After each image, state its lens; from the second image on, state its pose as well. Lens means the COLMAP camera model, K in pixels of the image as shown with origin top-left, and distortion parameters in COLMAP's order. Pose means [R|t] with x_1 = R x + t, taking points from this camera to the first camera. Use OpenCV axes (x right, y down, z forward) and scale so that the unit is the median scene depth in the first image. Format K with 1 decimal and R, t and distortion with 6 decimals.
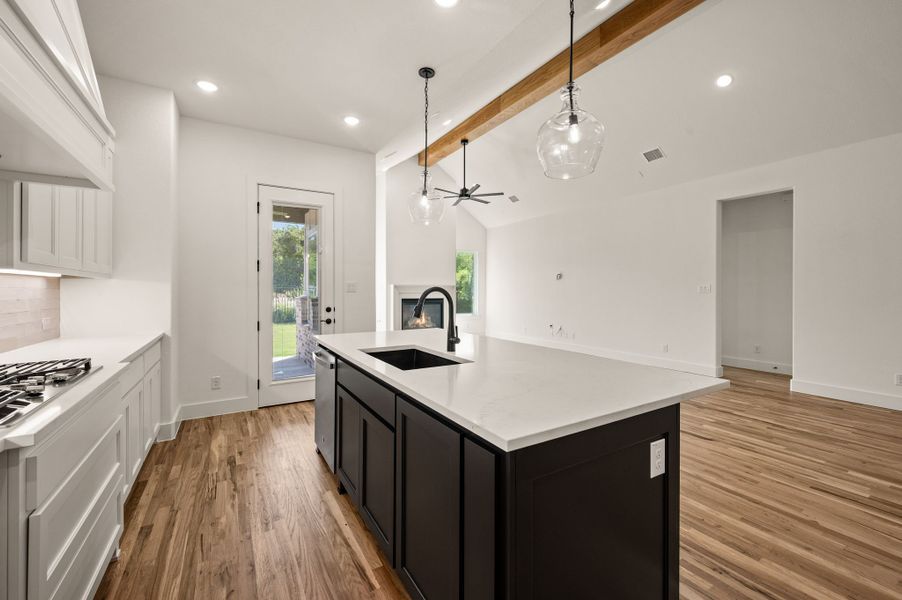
lens RADIAL K [[377.2, 0, 450.2], [0, 377.2, 291.5], [0, 0, 1]] dist [-0.000487, -0.000168]
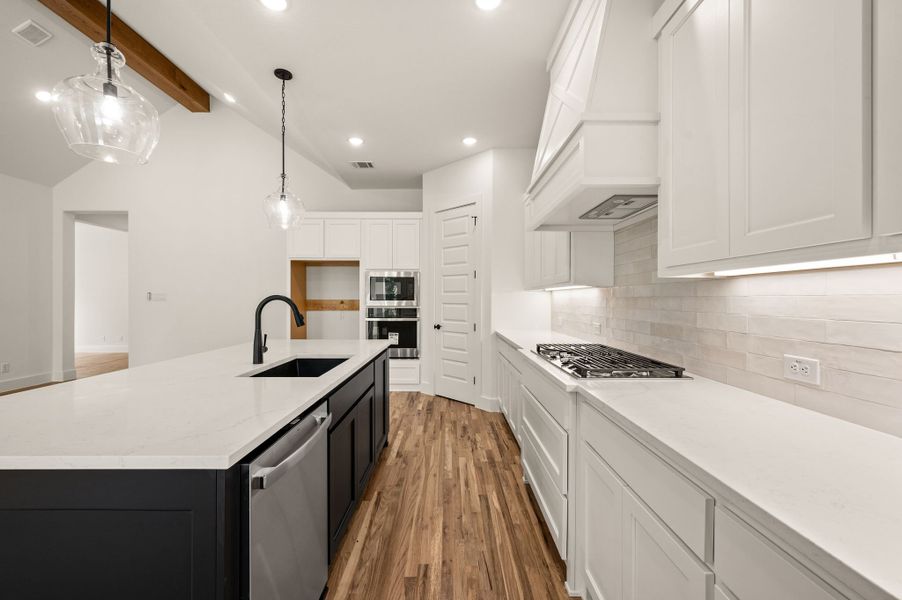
lens RADIAL K [[360.2, 0, 453.5], [0, 360.2, 299.9], [0, 0, 1]] dist [-0.000701, 0.000568]
pose [[-0.867730, -0.000944, 0.497036, -0.682719], [-0.000365, 0.999999, 0.001263, -0.004023], [-0.497036, 0.000915, -0.867729, 1.207145]]
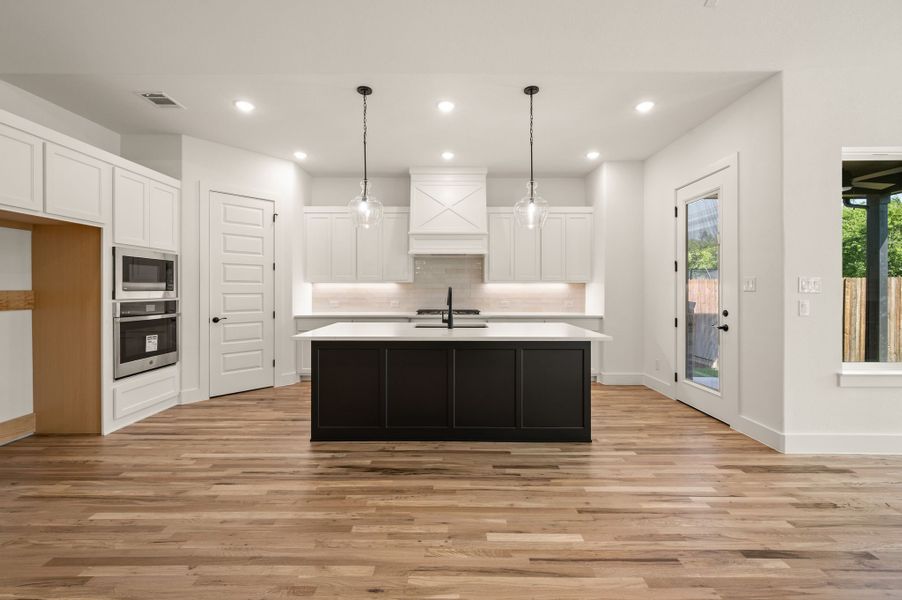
lens RADIAL K [[347.8, 0, 445.4], [0, 347.8, 289.1], [0, 0, 1]] dist [0.000621, -0.000212]
pose [[-0.520520, 0.001514, -0.853848, 0.960902], [0.000208, 0.999999, 0.001646, -0.007664], [0.853850, 0.000679, -0.520520, 1.357117]]
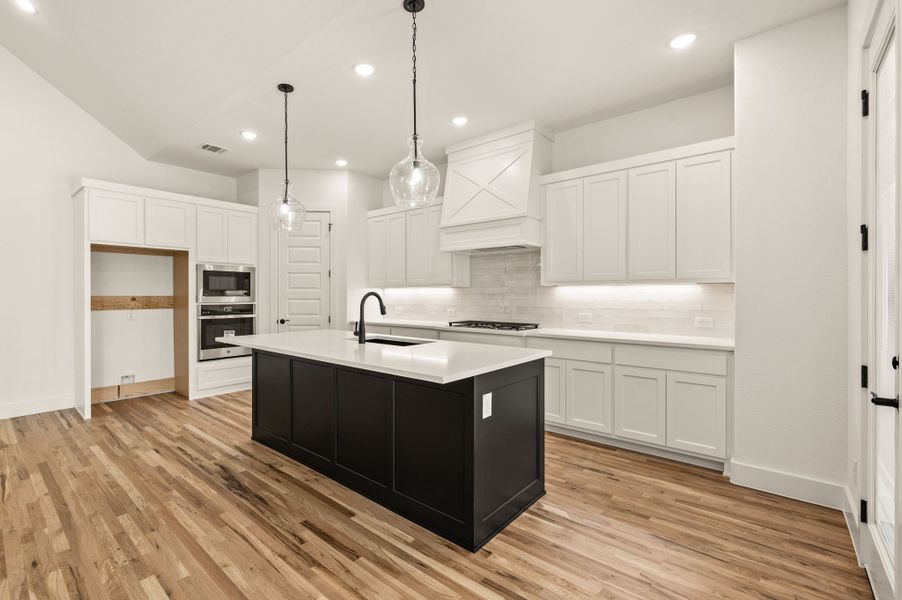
lens RADIAL K [[396.1, 0, 419.5], [0, 396.1, 294.7], [0, 0, 1]] dist [-0.000516, -0.000068]
pose [[-0.952960, 0.001113, -0.303095, 0.167086], [0.001371, 0.999999, -0.000637, -0.004530], [0.303094, -0.001023, -0.952960, 1.817836]]
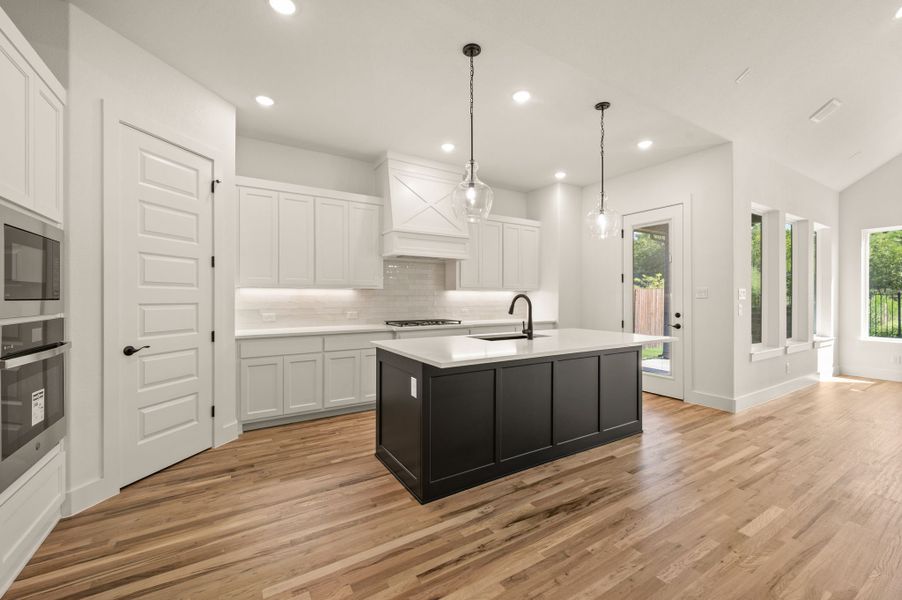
lens RADIAL K [[360.2, 0, 438.3], [0, 360.2, 297.3], [0, 0, 1]] dist [-0.000701, 0.000568]
pose [[-0.008898, 0.003198, -0.999955, 1.068782], [-0.001191, 0.999994, 0.003208, -0.007324], [0.999960, 0.001220, -0.008894, 0.524562]]
